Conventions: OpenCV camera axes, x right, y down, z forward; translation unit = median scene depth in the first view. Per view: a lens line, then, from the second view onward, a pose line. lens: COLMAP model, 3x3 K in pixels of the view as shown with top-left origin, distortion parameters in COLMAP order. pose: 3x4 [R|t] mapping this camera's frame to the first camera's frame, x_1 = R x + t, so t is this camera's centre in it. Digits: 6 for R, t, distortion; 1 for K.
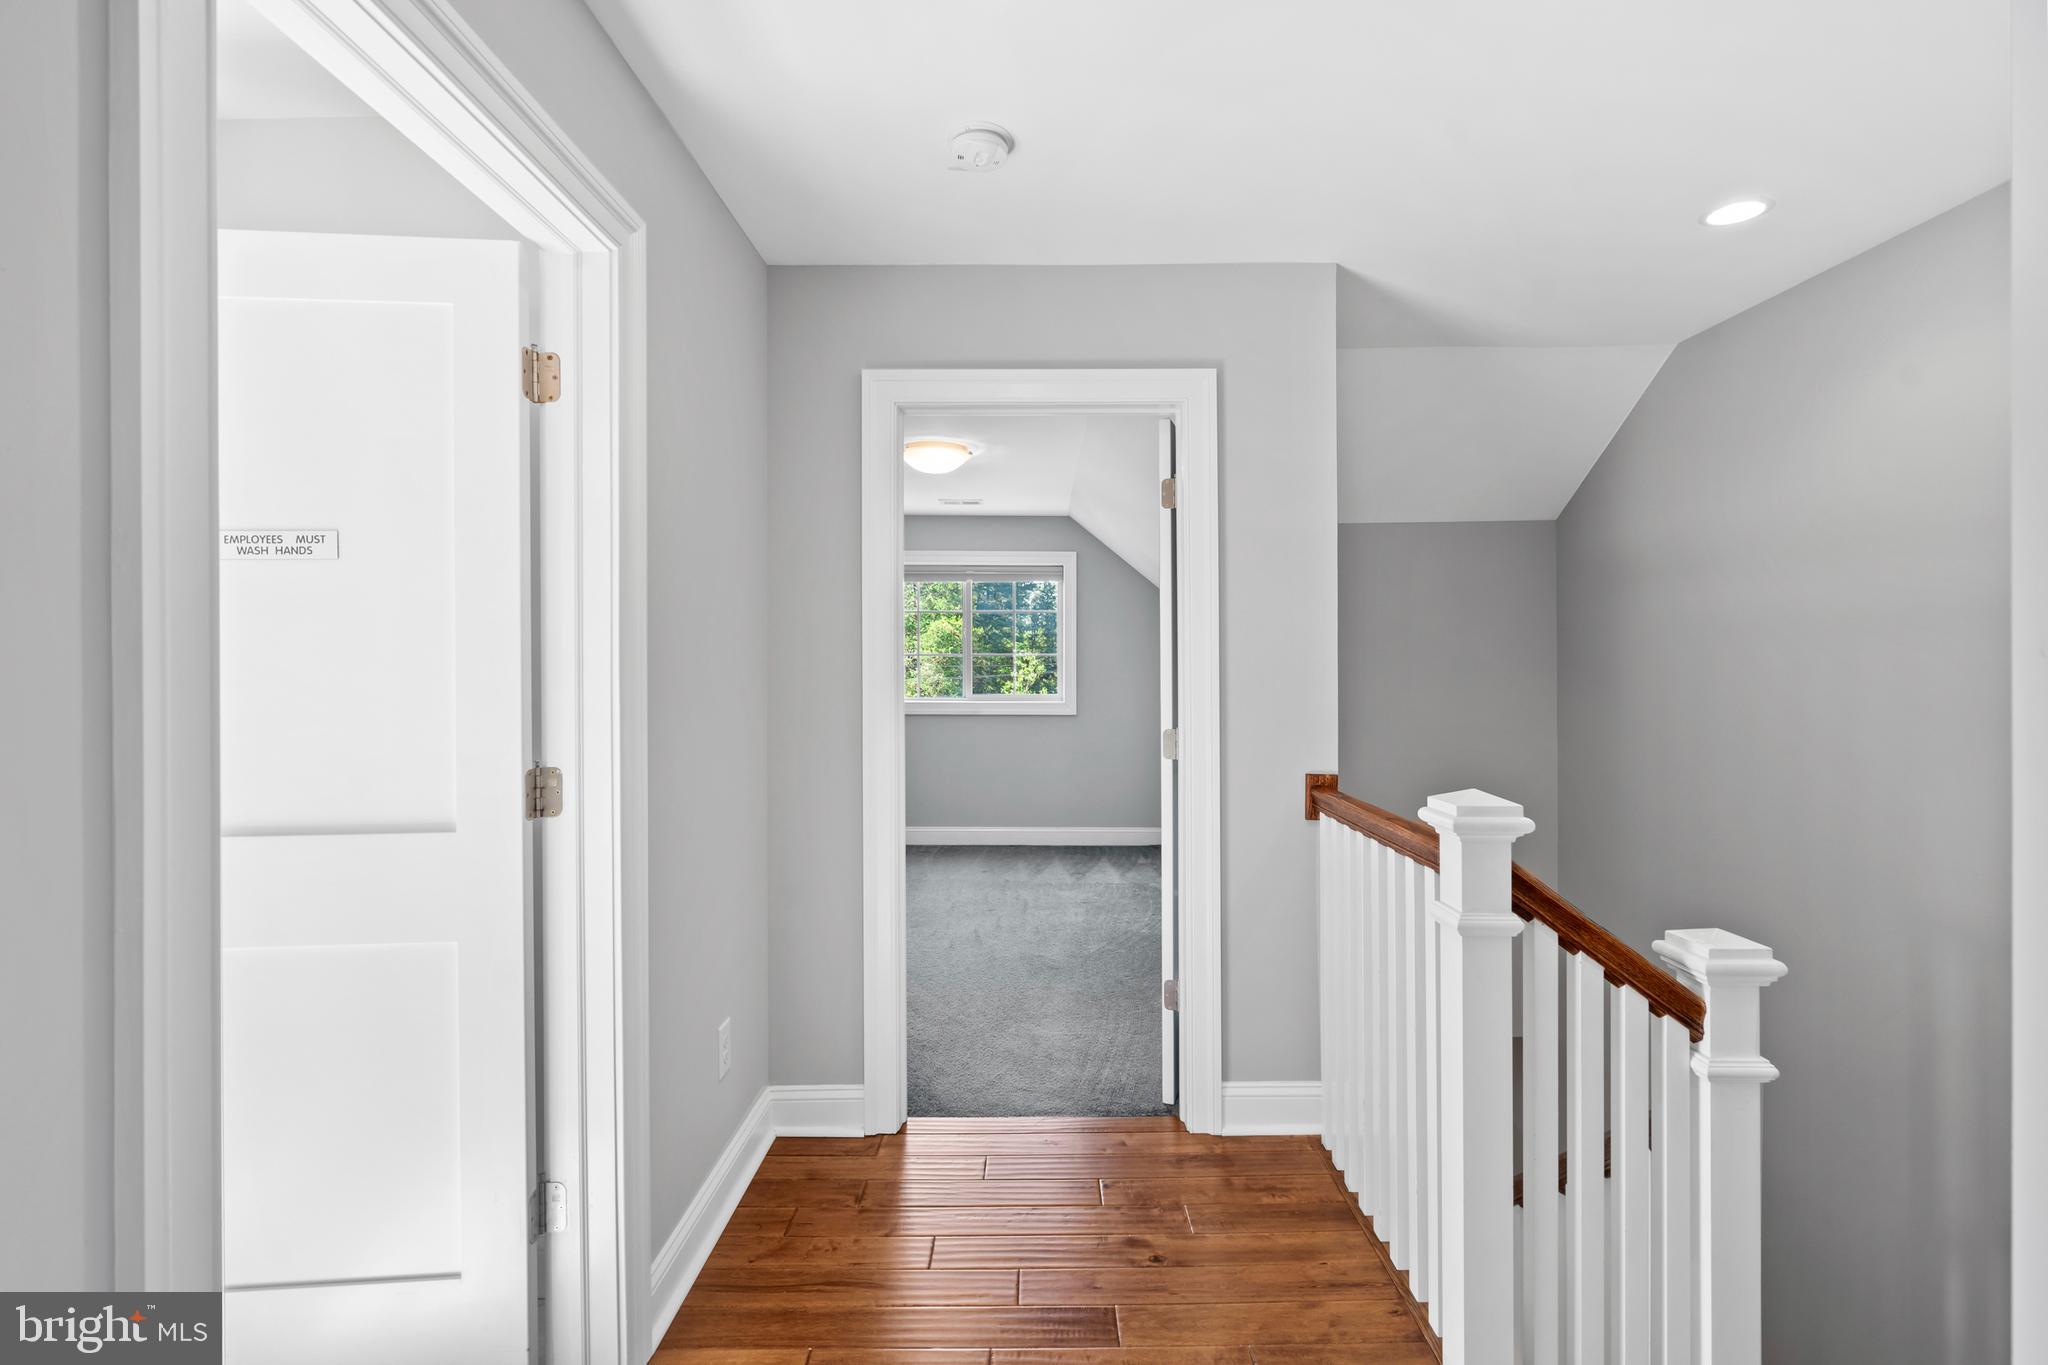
lens RADIAL K [[941.1, 0, 1035.5], [0, 941.1, 679.7], [0, 0, 1]] dist [-0.007693, 0.000882]
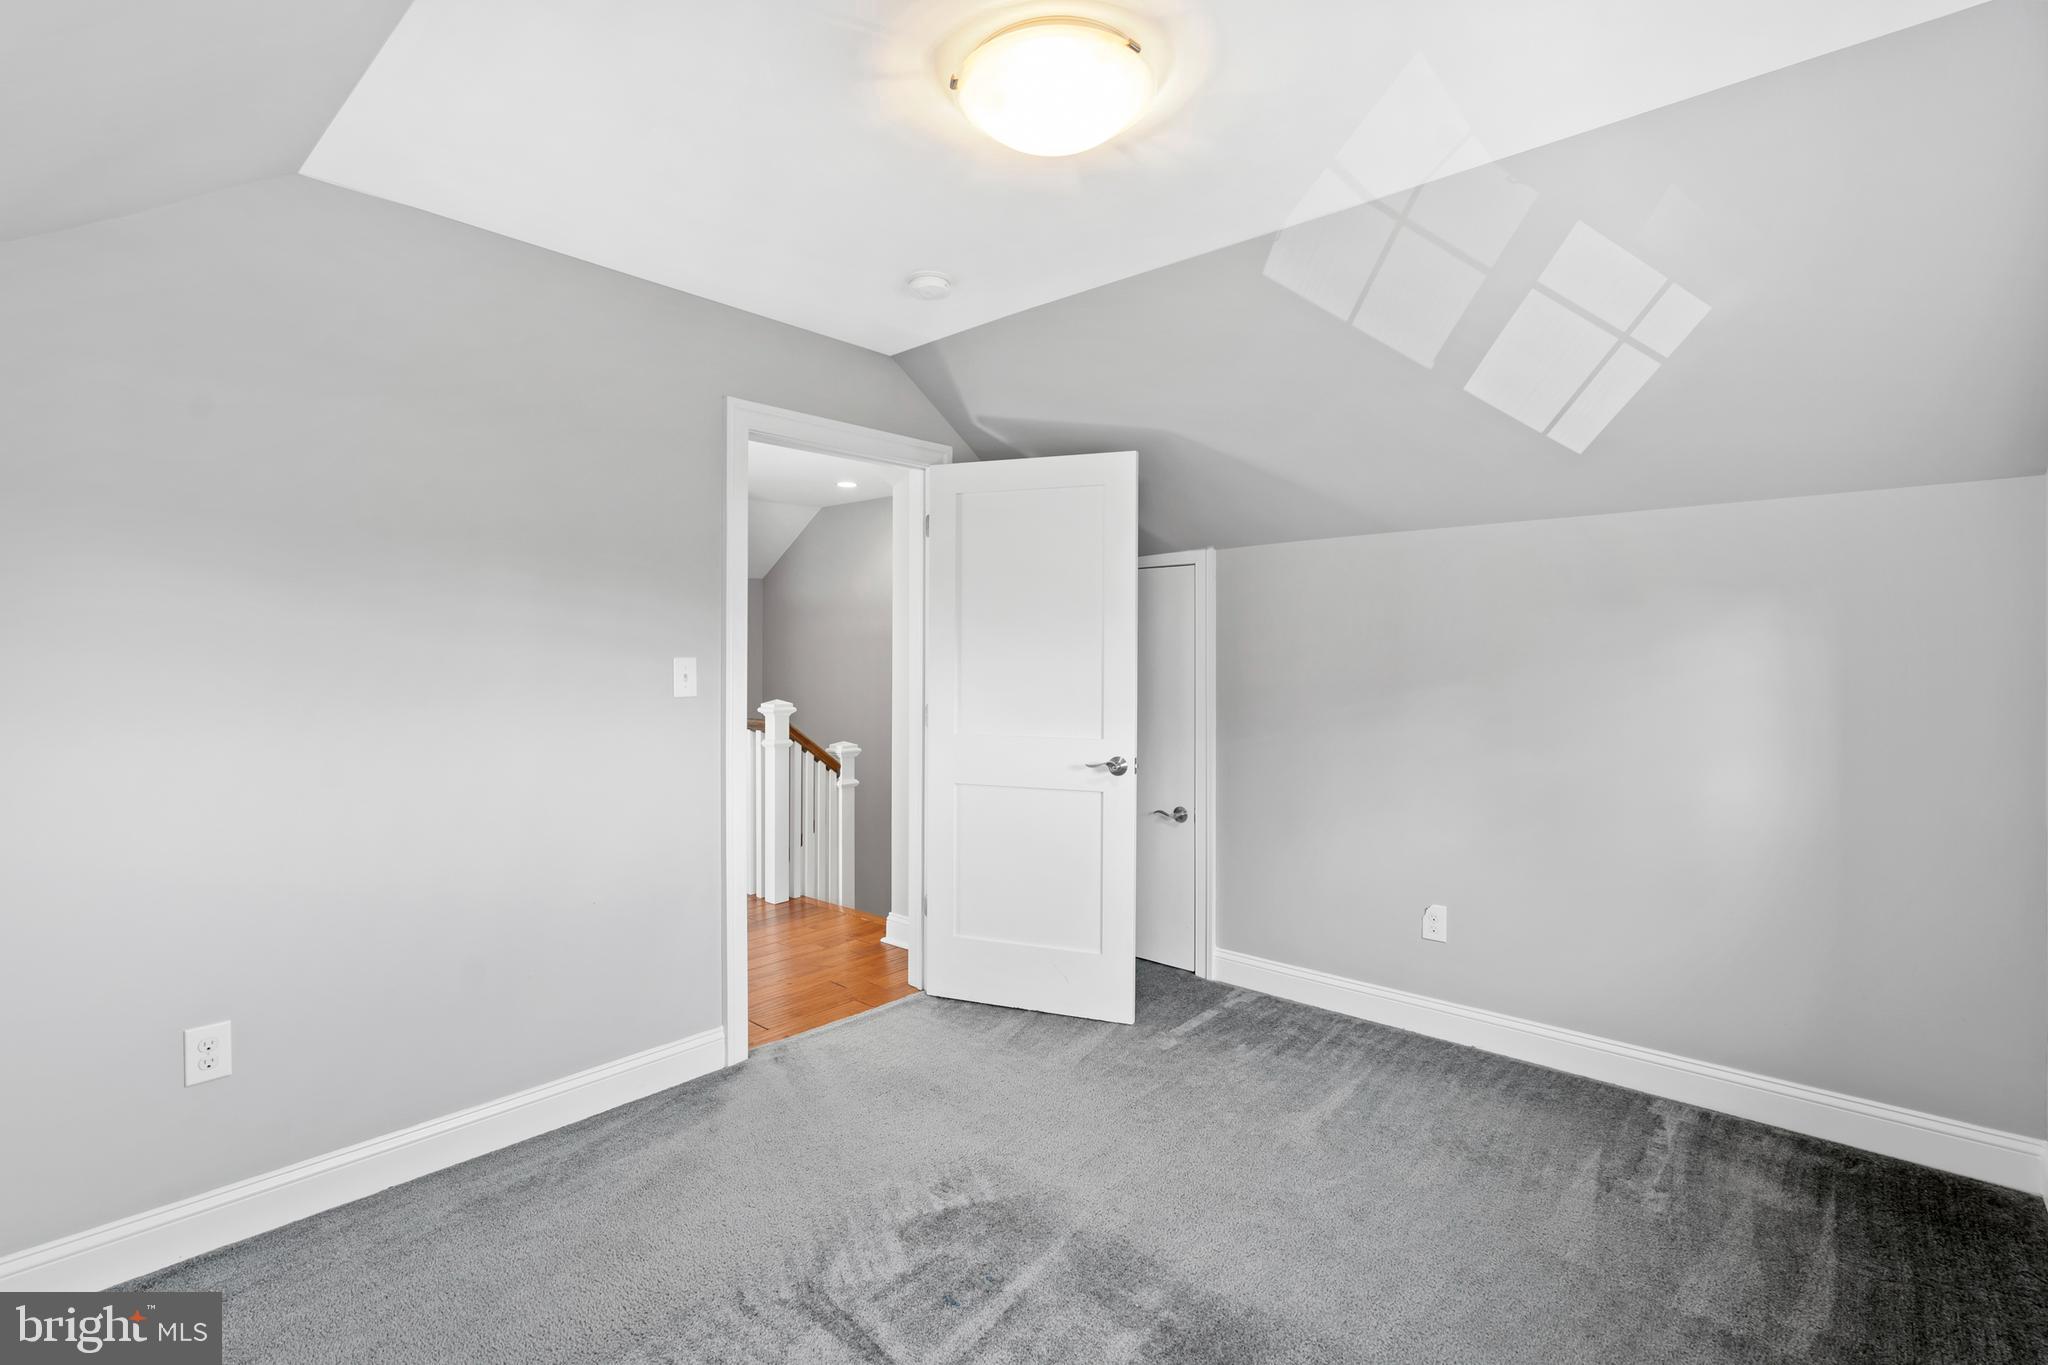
lens RADIAL K [[941.1, 0, 1023.1], [0, 941.1, 684.8], [0, 0, 1]] dist [-0.007693, 0.000882]
pose [[0.662590, -0.009784, 0.748918, -1.270352], [-0.005357, 0.999827, 0.017802, 0.012529], [-0.748963, -0.015808, 0.662423, -1.583525]]
